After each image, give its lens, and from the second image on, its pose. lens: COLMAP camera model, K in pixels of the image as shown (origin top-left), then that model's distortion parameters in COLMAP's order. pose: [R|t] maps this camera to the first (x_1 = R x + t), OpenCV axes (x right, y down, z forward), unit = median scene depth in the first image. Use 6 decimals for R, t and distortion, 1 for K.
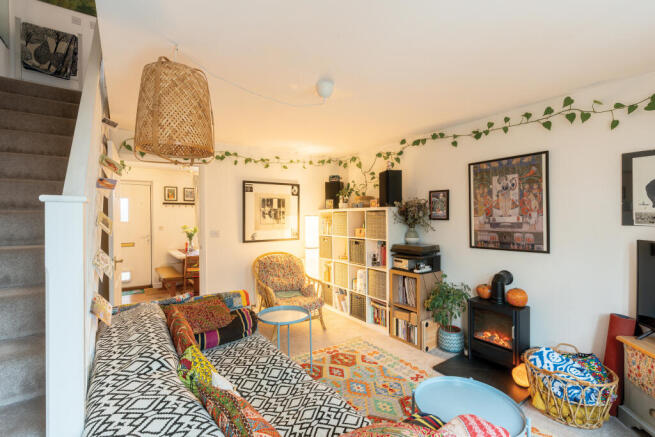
lens RADIAL K [[302.9, 0, 333.3], [0, 302.9, 217.8], [0, 0, 1]] dist [-0.003919, 0.001054]
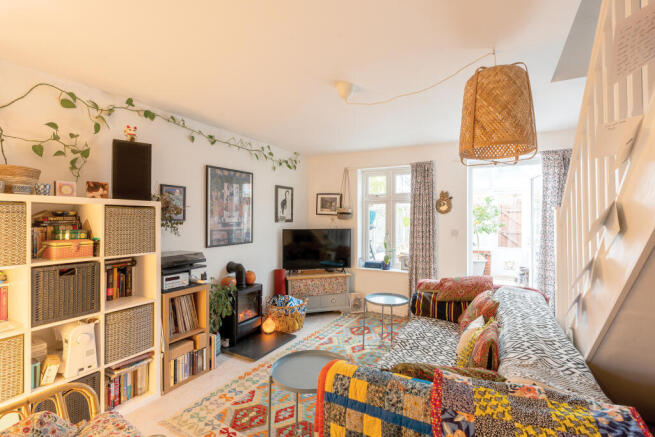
lens RADIAL K [[313.8, 0, 328.3], [0, 313.8, 217.2], [0, 0, 1]] dist [-0.010264, 0.004441]
pose [[-0.451484, 0.010018, 0.892223, -0.690079], [0.007450, 0.999944, -0.007458, 0.007399], [-0.892248, 0.003280, -0.451533, 1.137724]]
